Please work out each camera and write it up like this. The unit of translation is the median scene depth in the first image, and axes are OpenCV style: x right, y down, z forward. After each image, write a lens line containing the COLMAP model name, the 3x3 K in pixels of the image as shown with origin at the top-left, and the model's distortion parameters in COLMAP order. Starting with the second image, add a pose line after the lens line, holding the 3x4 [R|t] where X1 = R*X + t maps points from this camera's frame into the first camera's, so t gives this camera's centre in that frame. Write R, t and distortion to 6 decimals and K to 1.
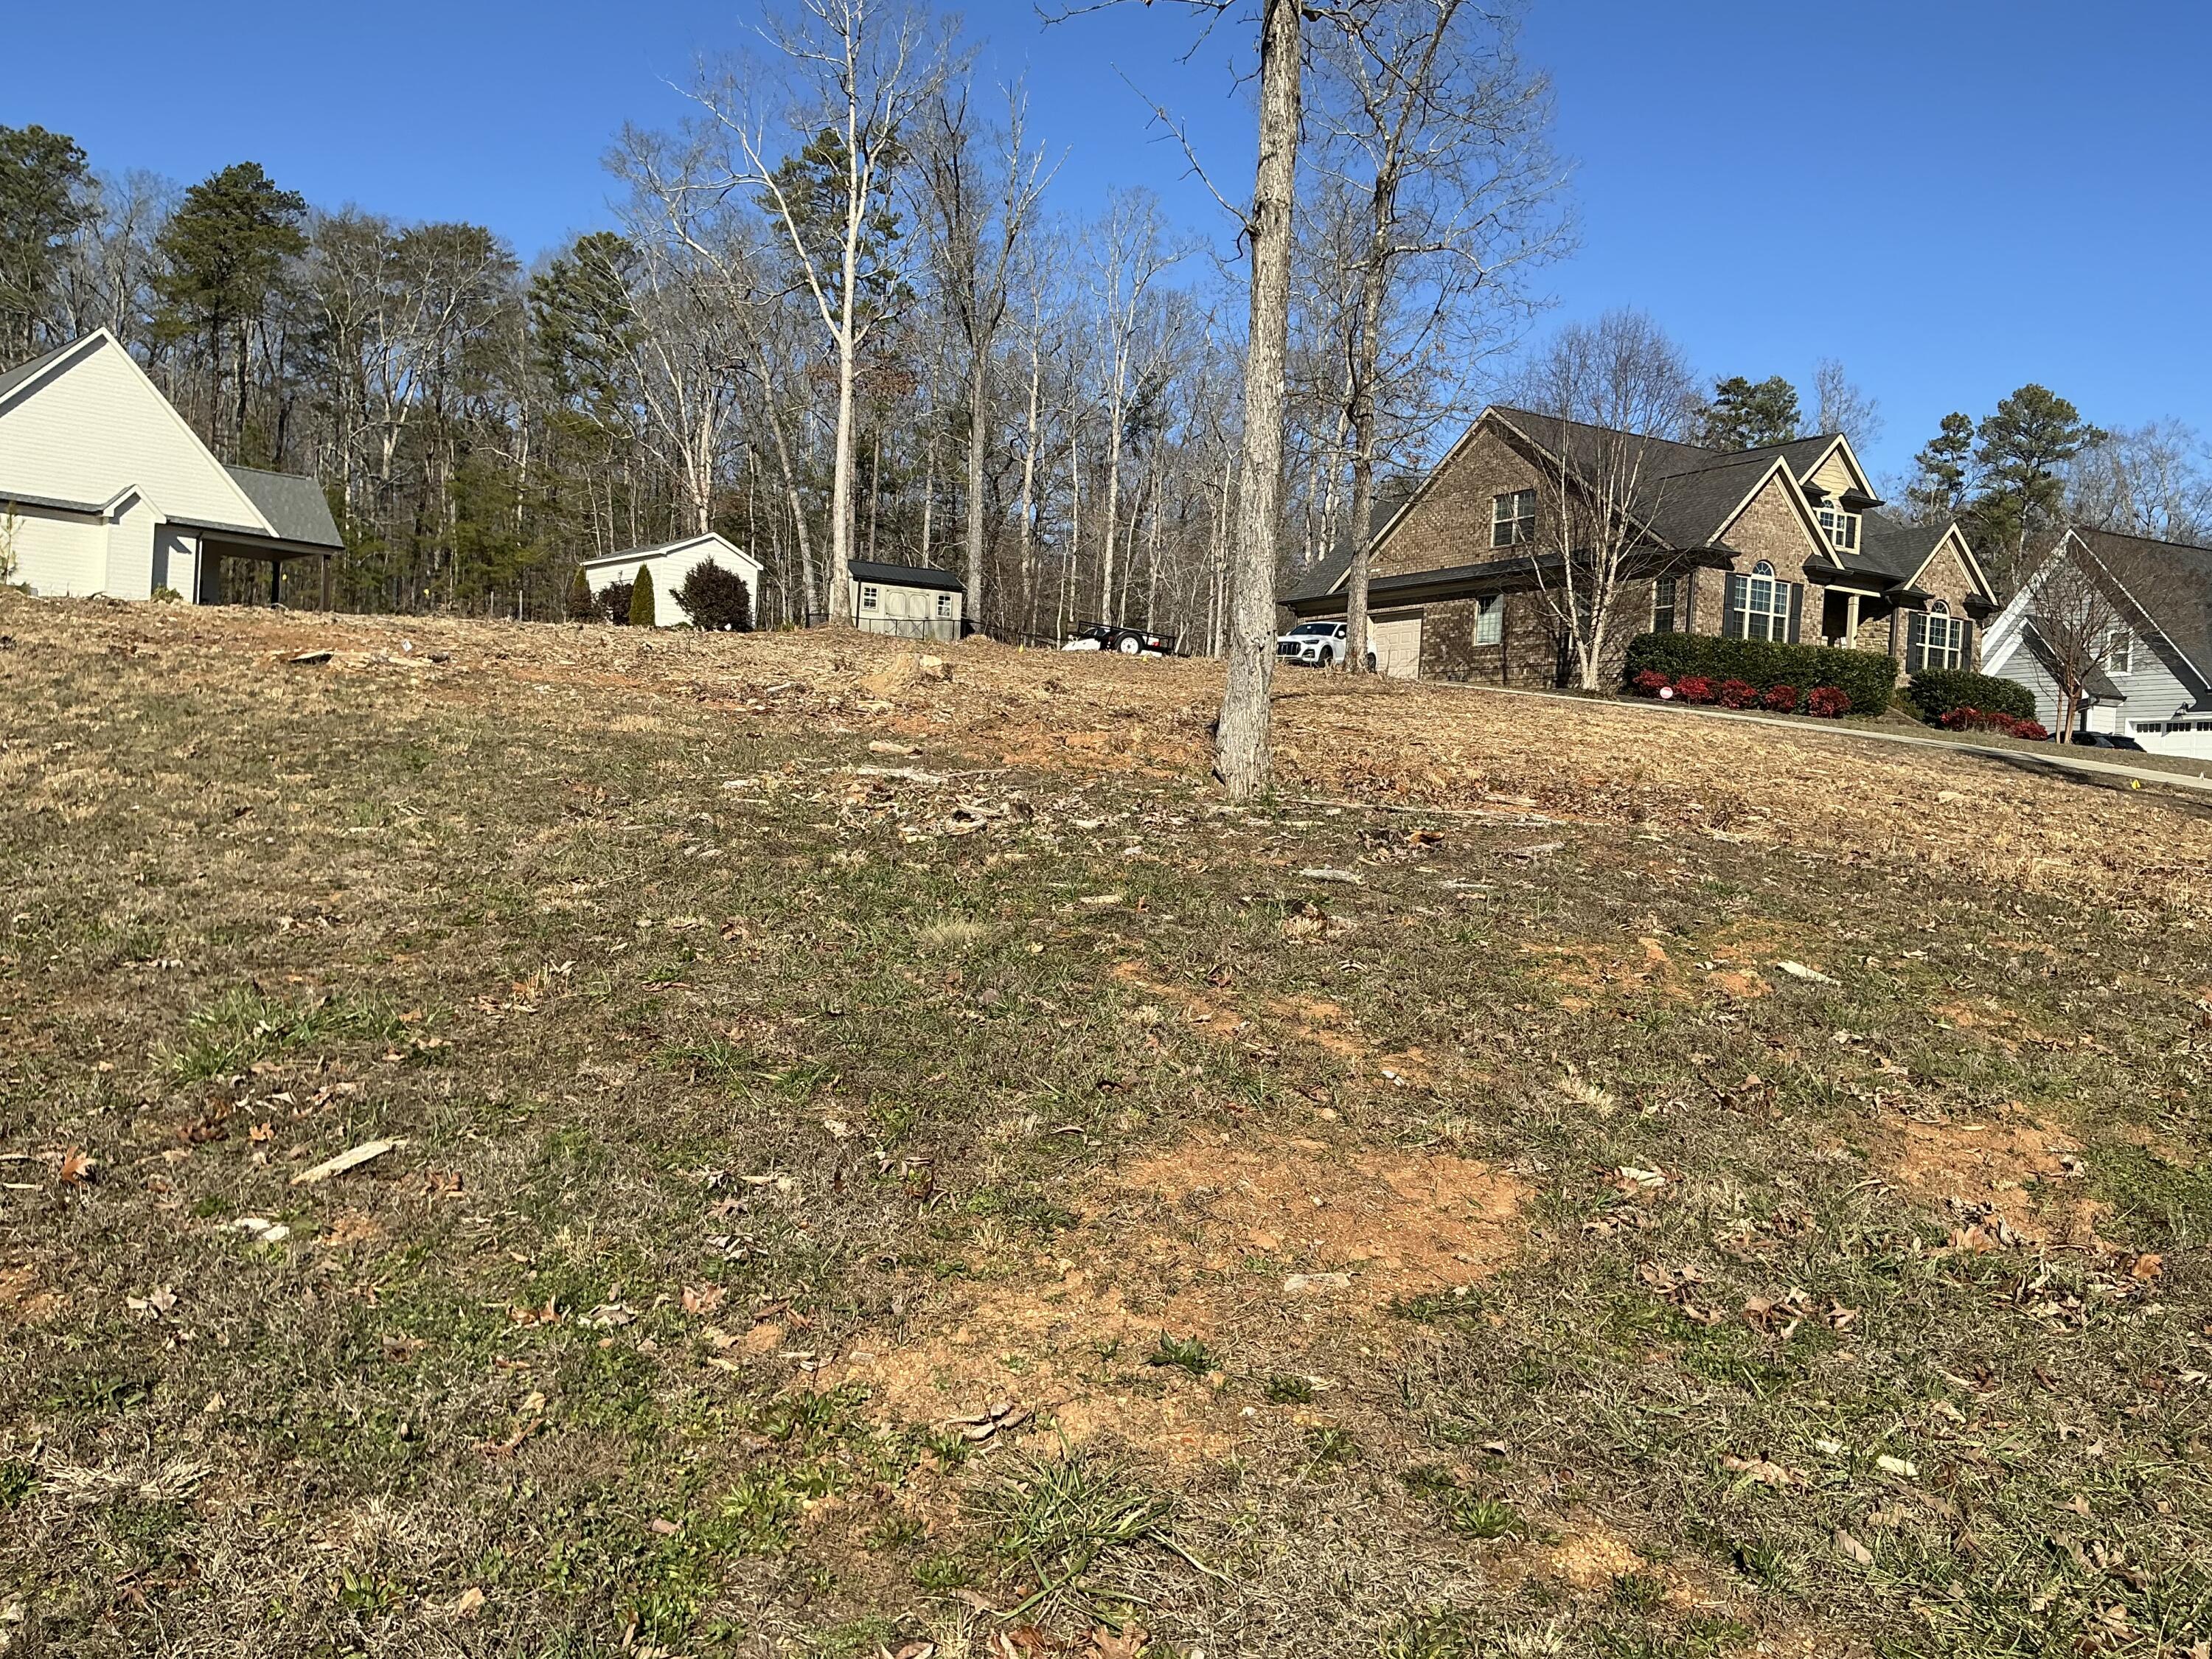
lens RADIAL K [[1817.9, 0, 1106.0], [0, 1817.9, 829.5], [0, 0, 1]] dist [0.115642, -0.247829]
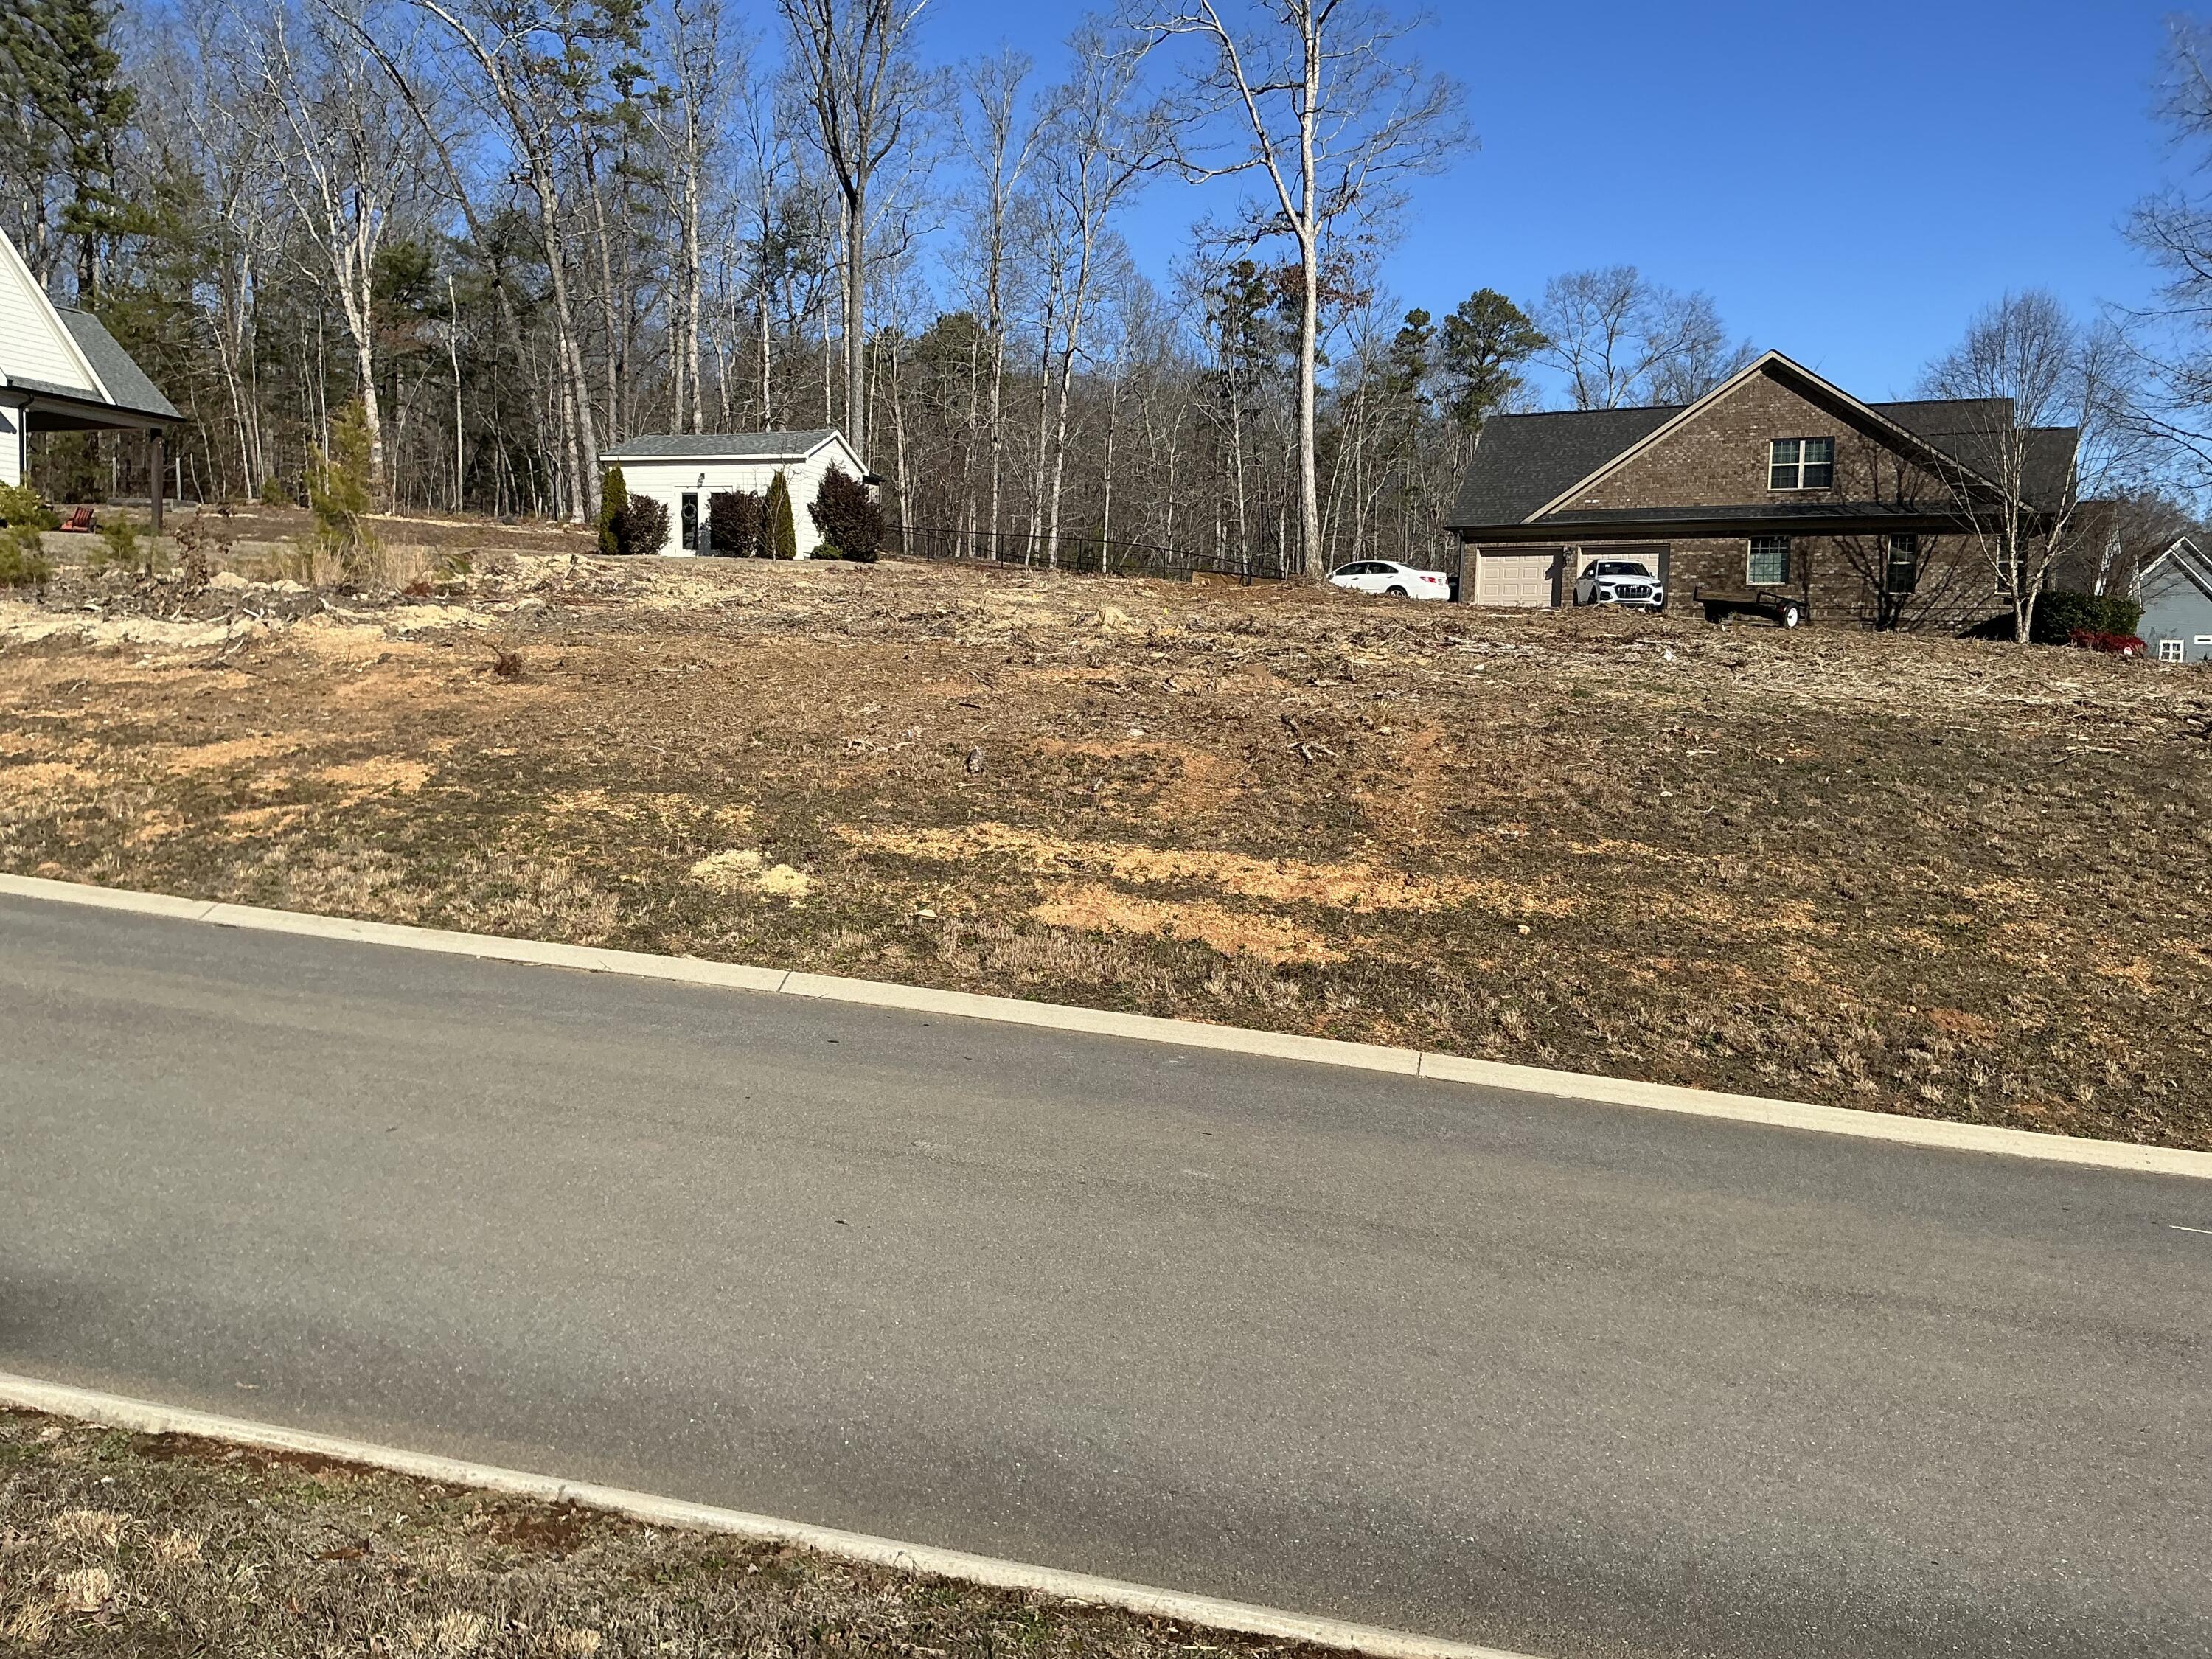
lens RADIAL K [[1814.7, 0, 1111.2], [0, 1814.7, 820.5], [0, 0, 1]] dist [0.156703, -0.331606]
pose [[0.868322, -0.073210, 0.490568, -0.511796], [0.027928, 0.994694, 0.099010, -0.065491], [-0.495214, -0.072272, 0.865760, 0.214836]]
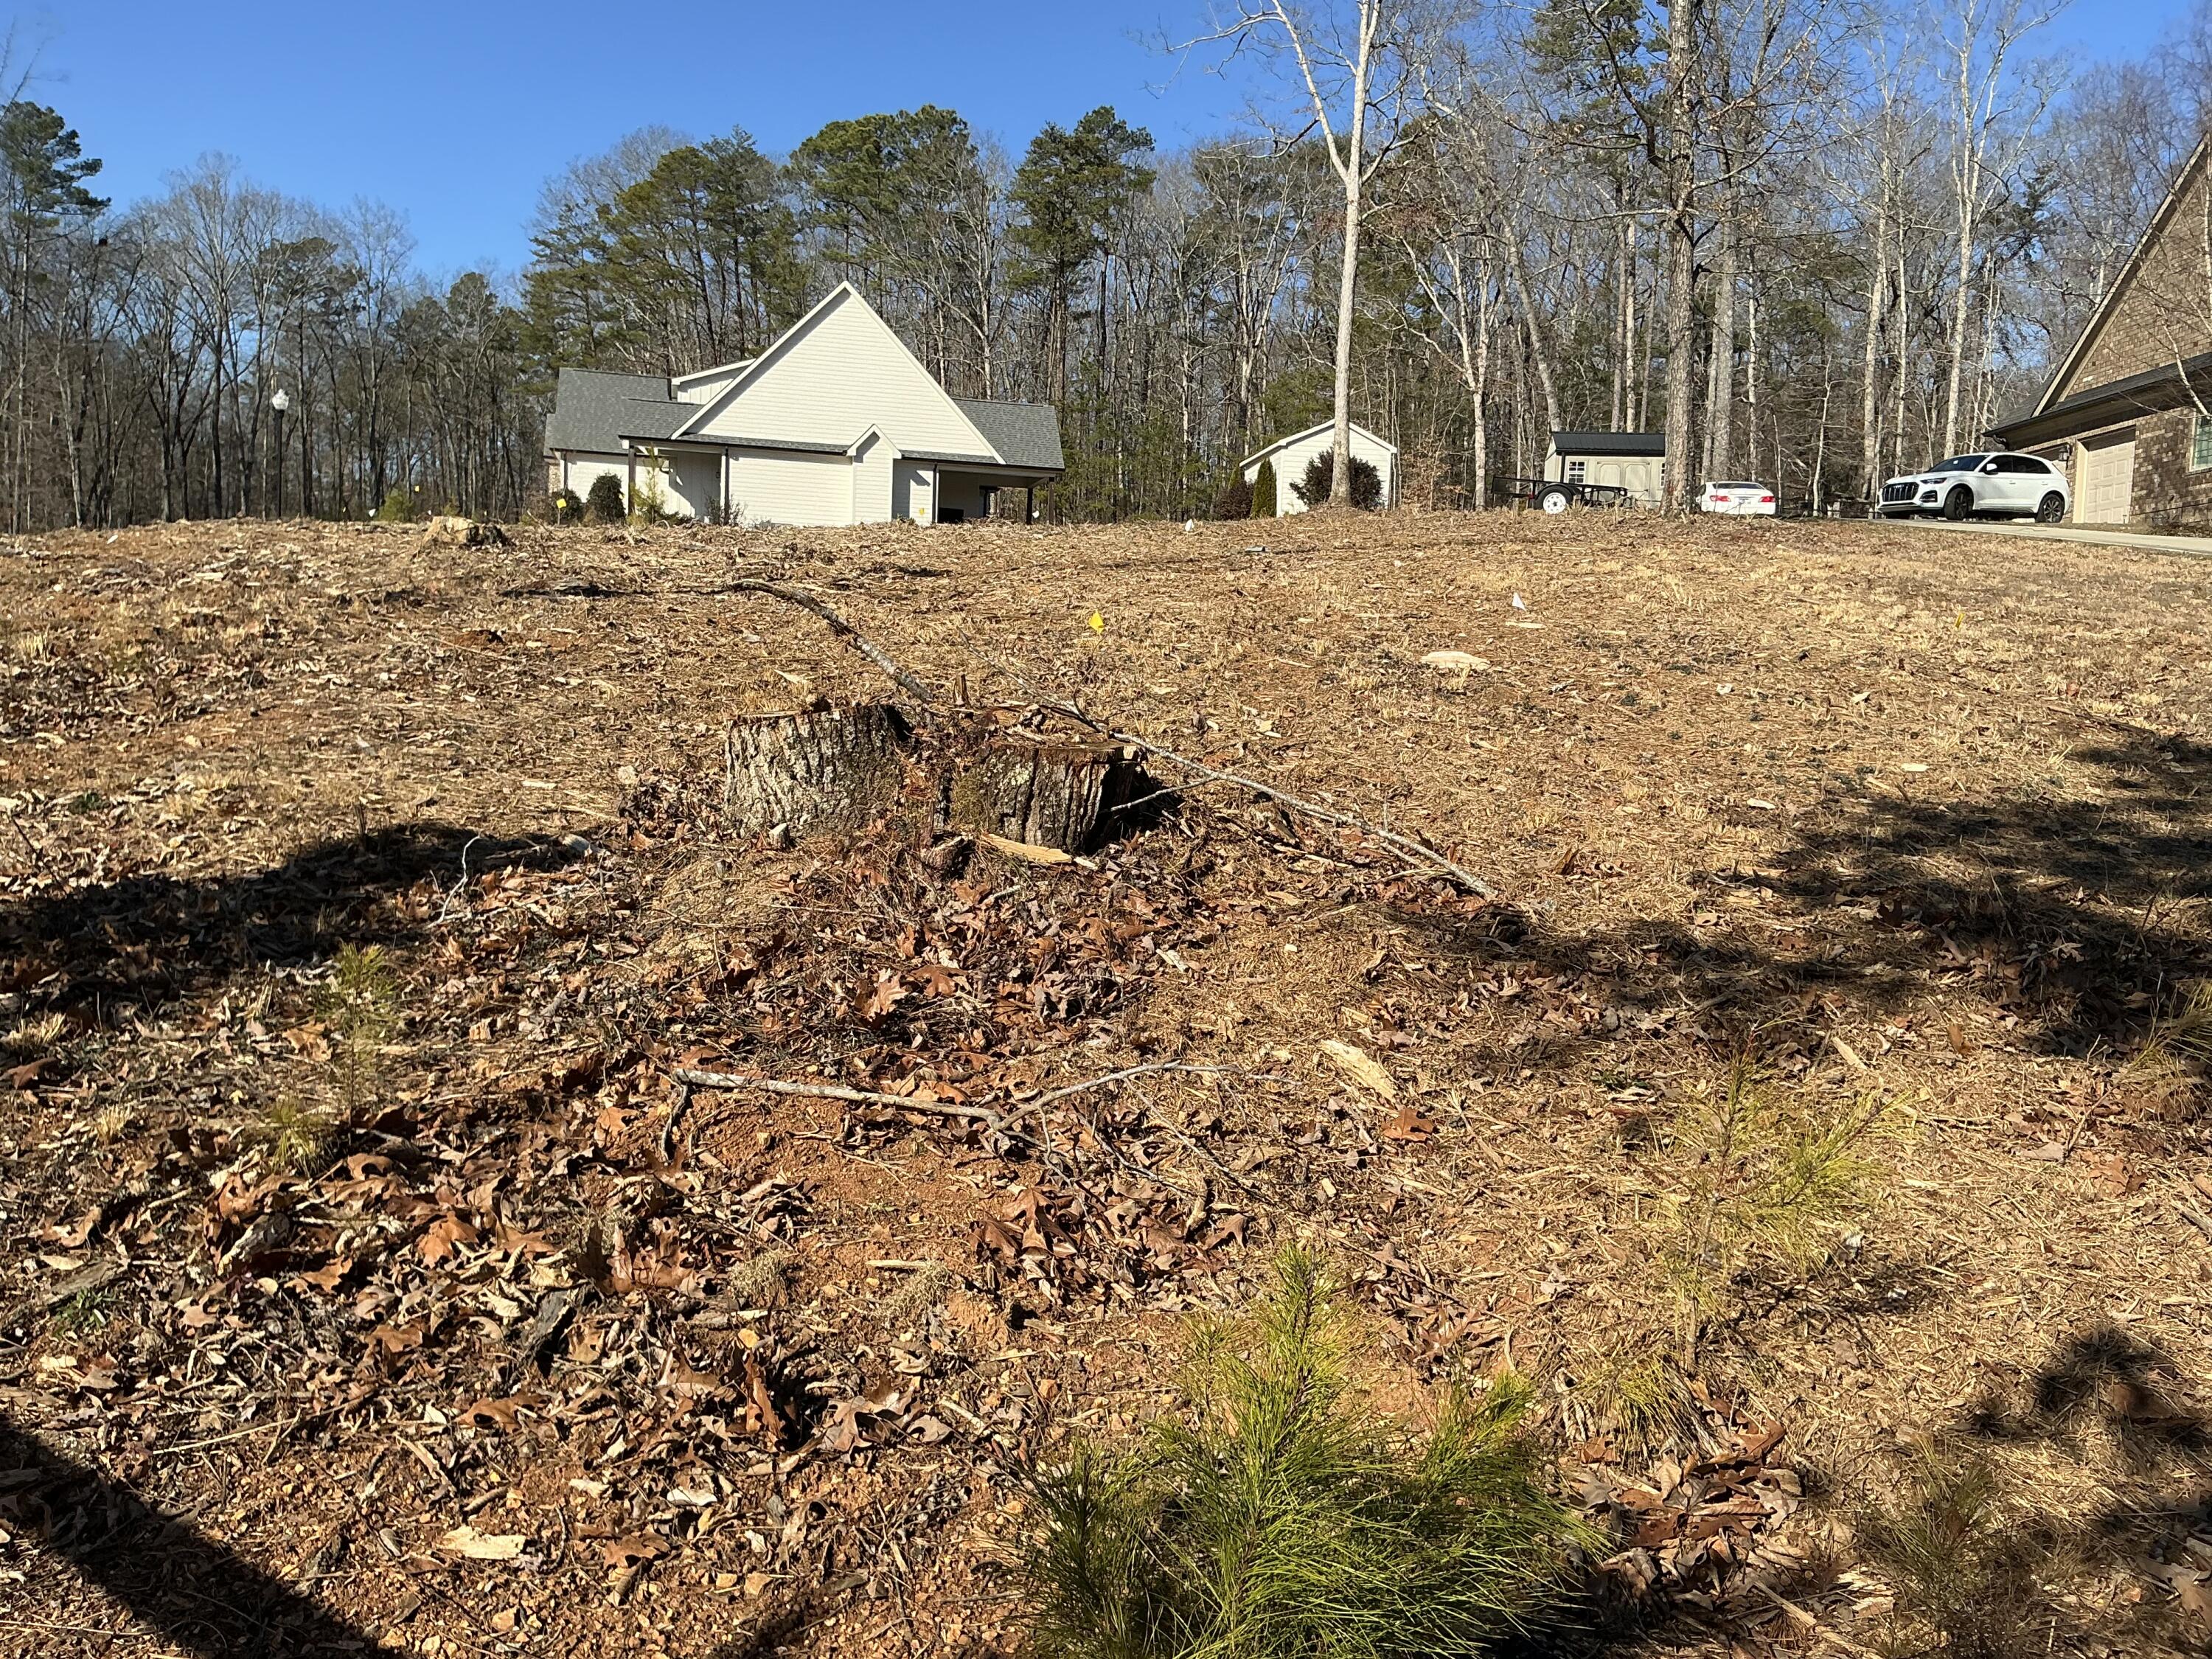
lens RADIAL K [[1814.7, 0, 1111.2], [0, 1814.7, 820.5], [0, 0, 1]] dist [0.156703, -0.331606]
pose [[0.849832, 0.020734, -0.526645, 0.180074], [0.004252, 0.998924, 0.046189, -0.000233], [0.527036, -0.041492, 0.848829, 0.133652]]
